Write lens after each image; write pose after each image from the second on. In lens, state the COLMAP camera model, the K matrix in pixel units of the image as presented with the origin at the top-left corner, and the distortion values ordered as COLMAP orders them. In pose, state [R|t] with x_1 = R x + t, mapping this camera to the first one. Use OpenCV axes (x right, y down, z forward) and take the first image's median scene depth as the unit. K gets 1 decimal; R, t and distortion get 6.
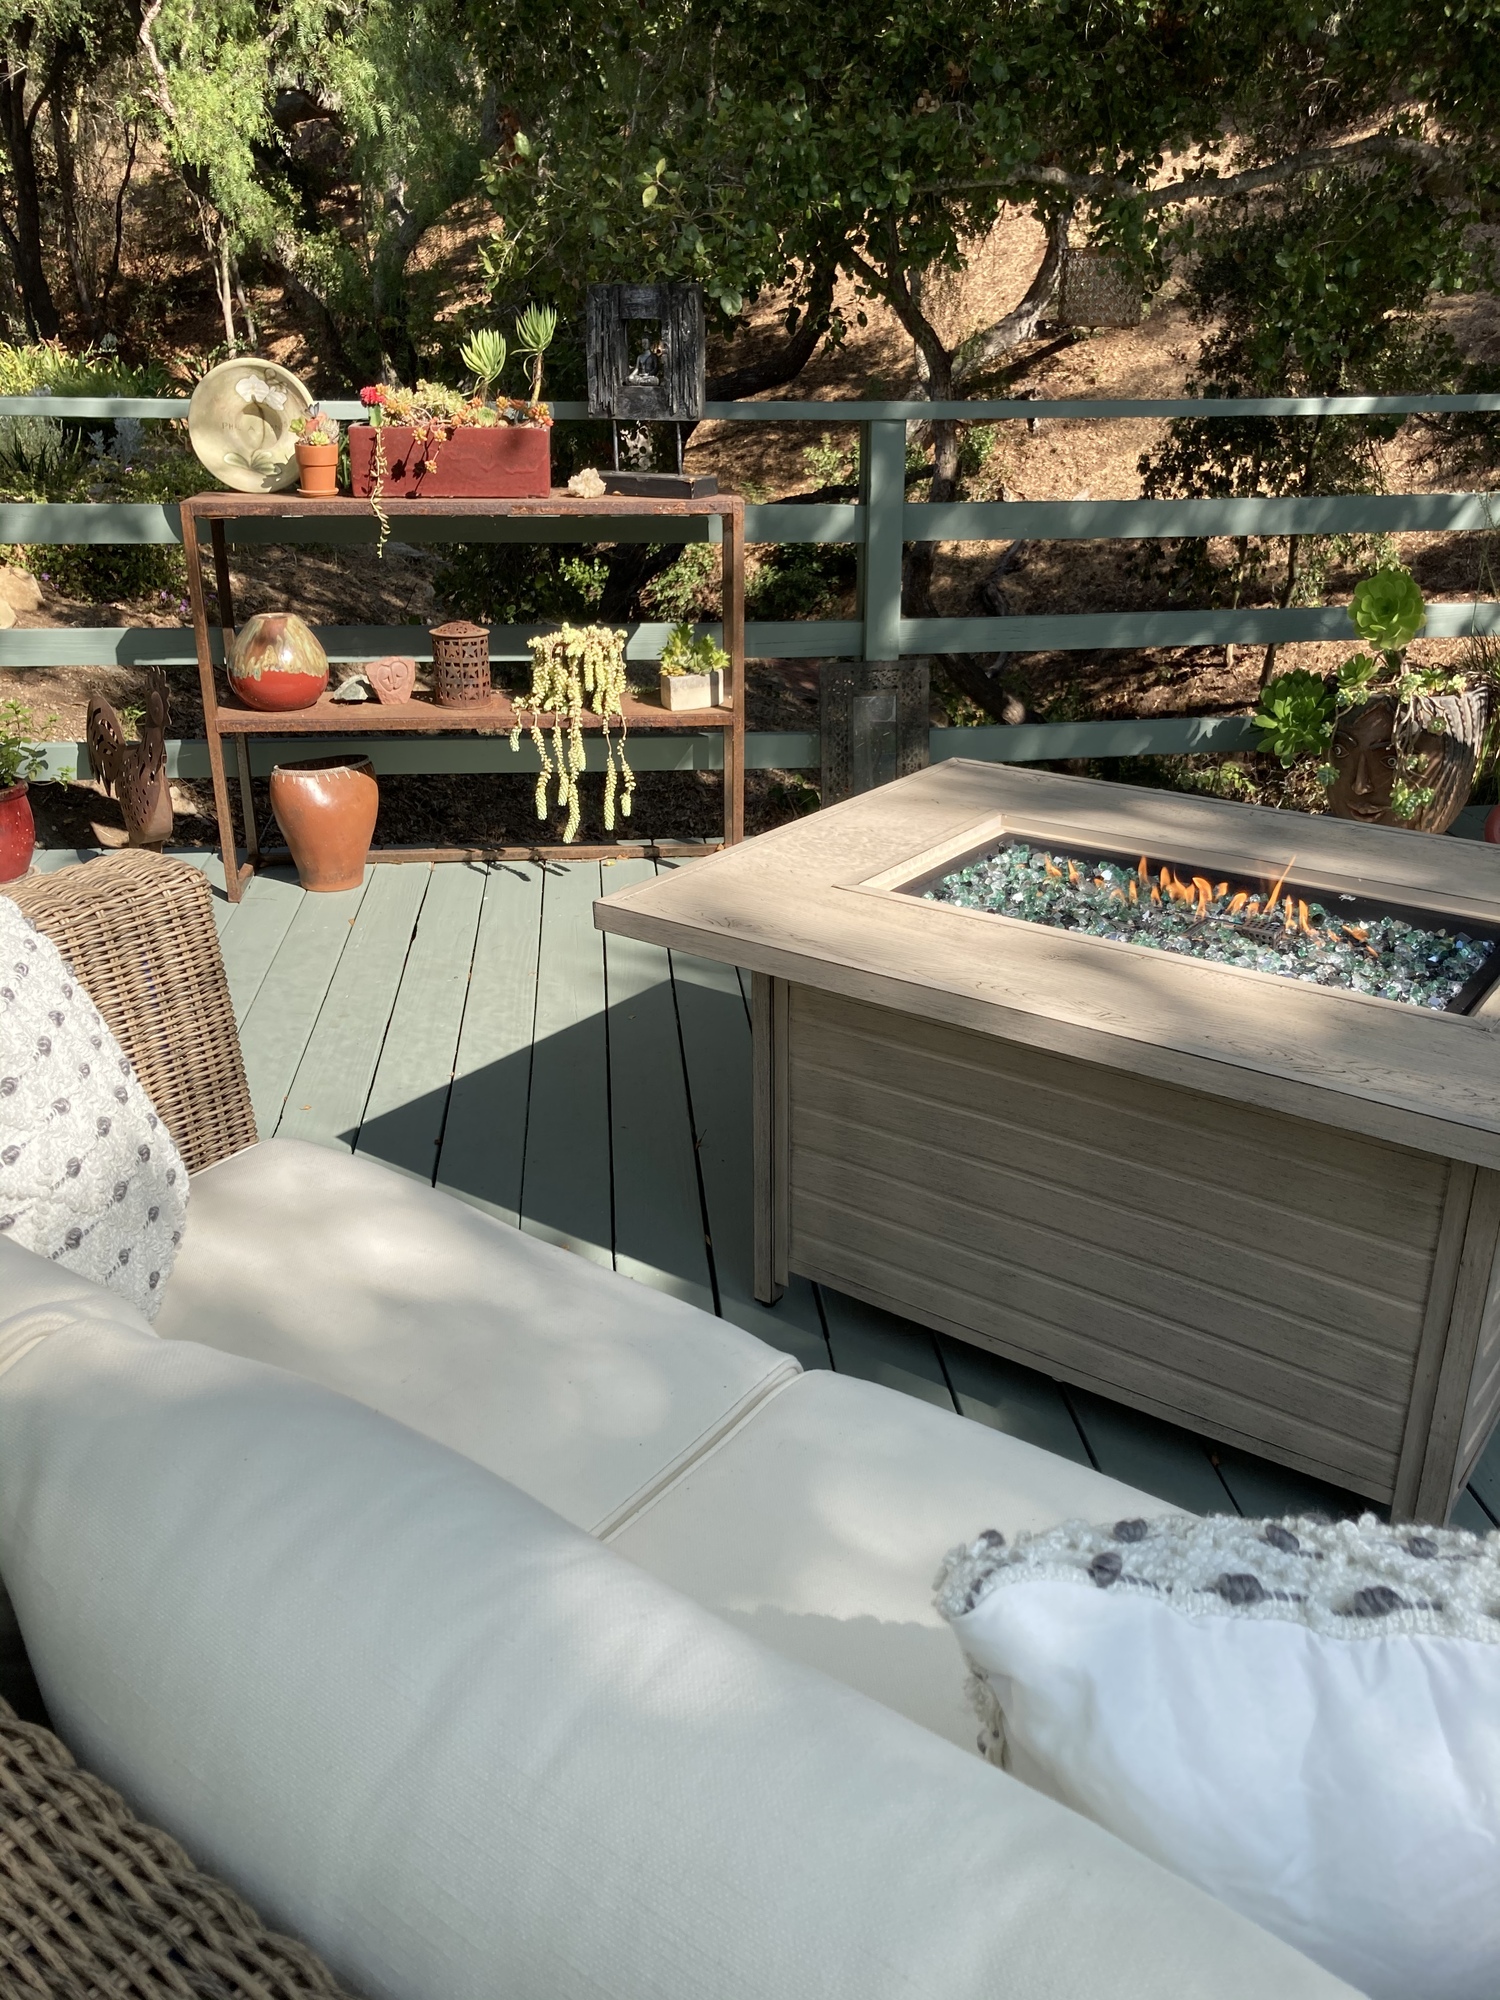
lens RADIAL K [[1649.9, 0, 750.0], [0, 1649.9, 1000.0], [0, 0, 1]] dist [0.010744, 0.021793]
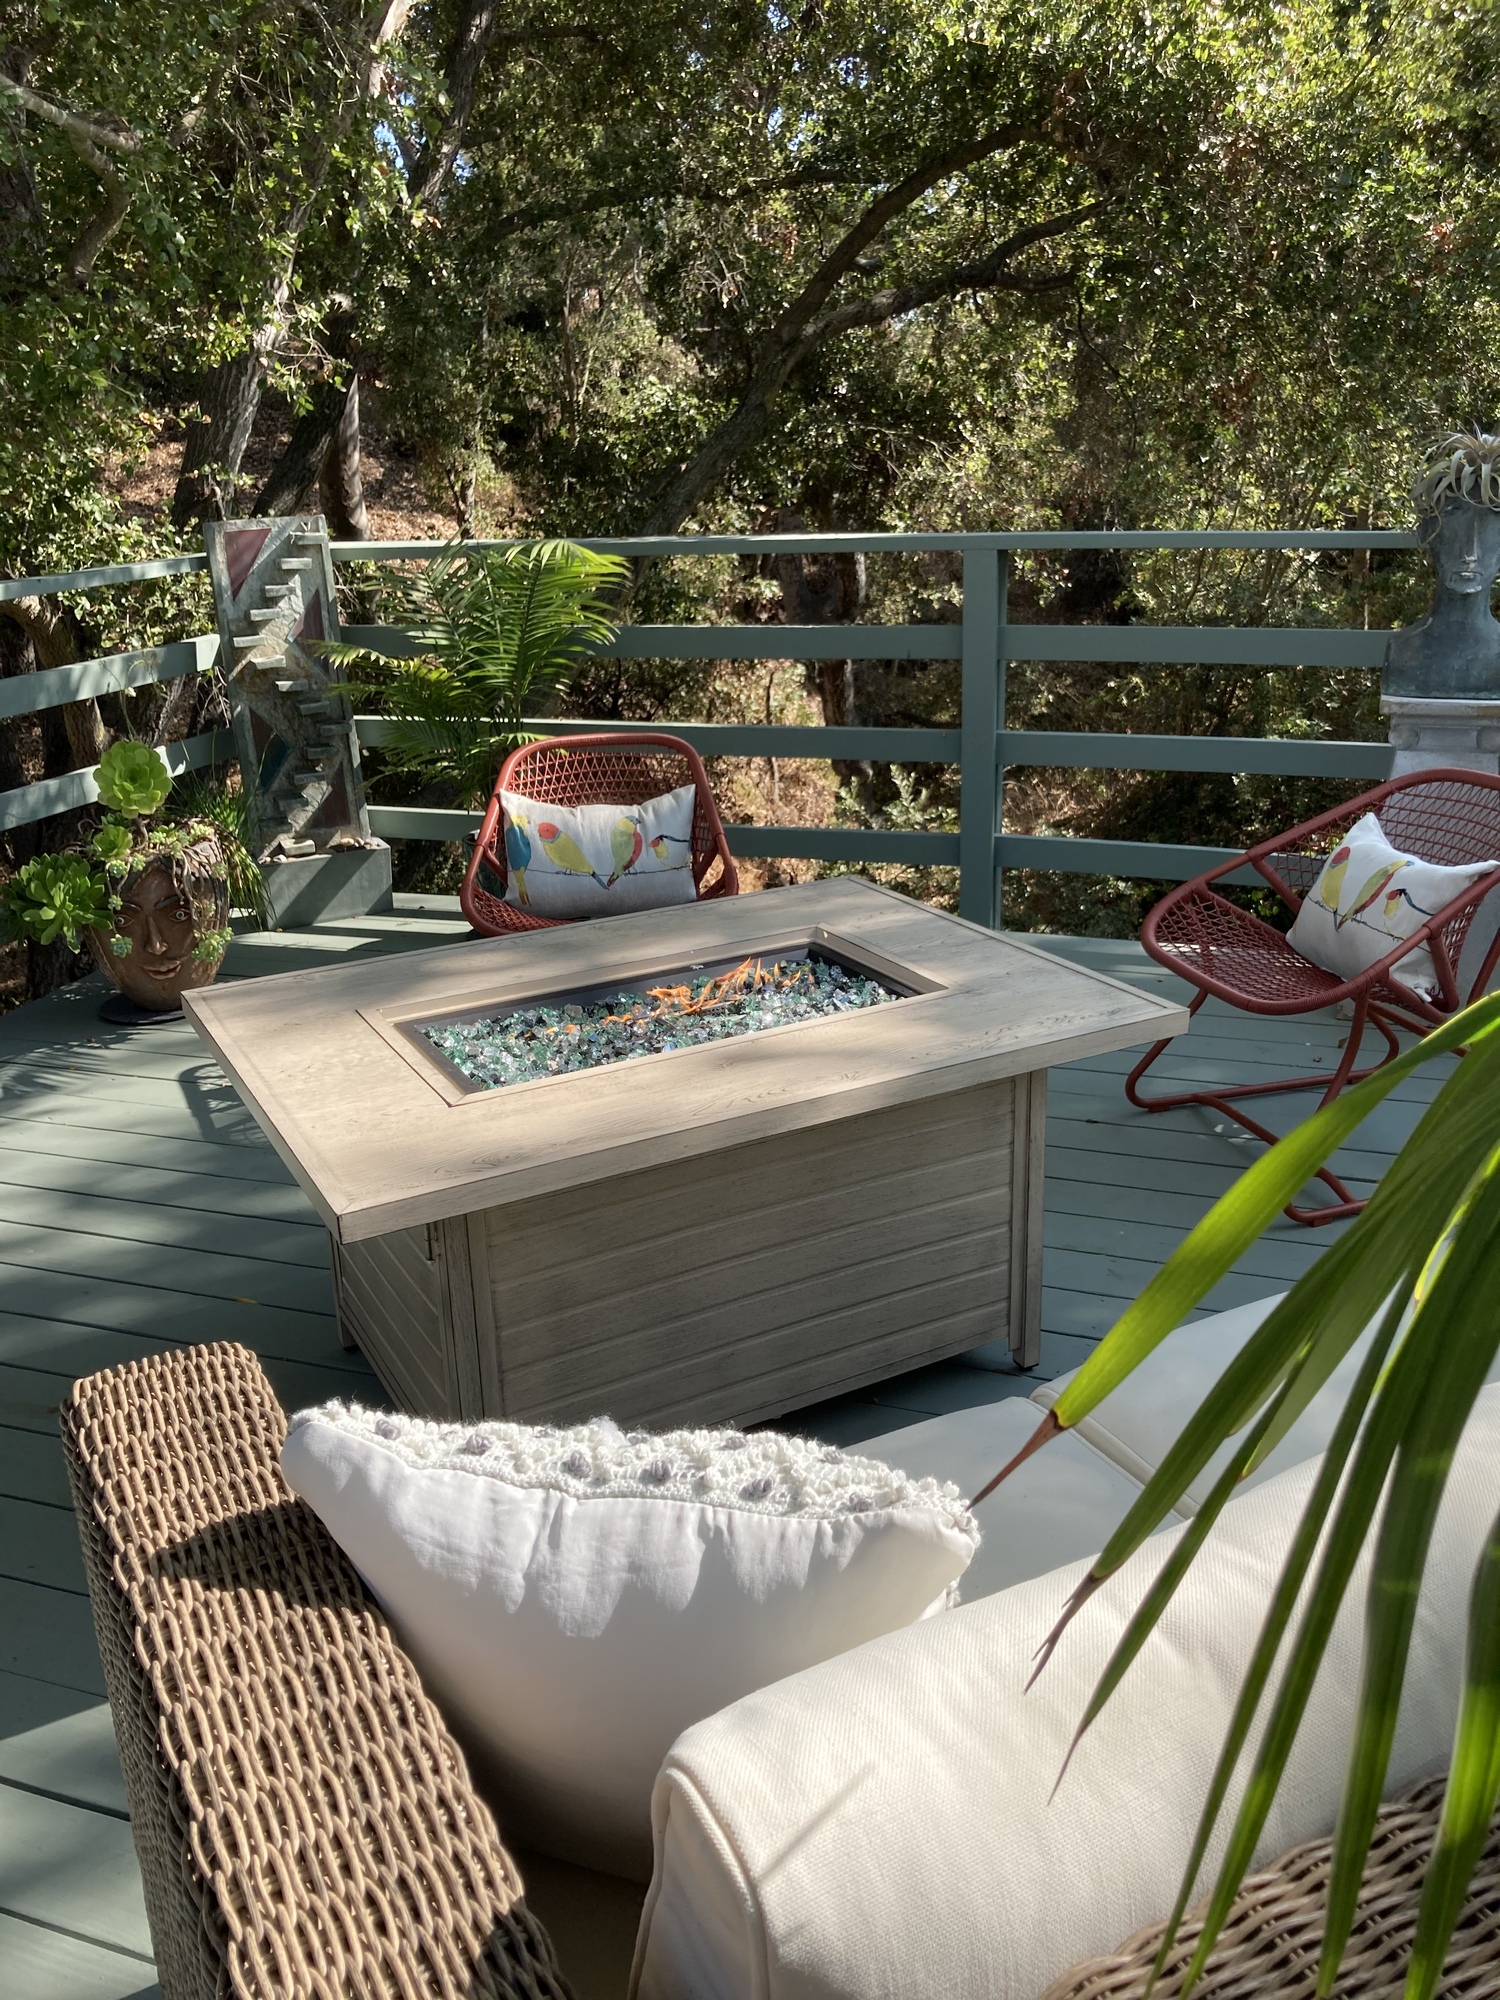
lens RADIAL K [[1649.9, 0, 750.0], [0, 1649.9, 1000.0], [0, 0, 1]] dist [0.010744, 0.021793]
pose [[0.400001, -0.299967, 0.866036, -0.723850], [0.370970, 0.917049, 0.146294, -0.210377], [-0.838082, 0.262755, 0.478099, 0.384408]]
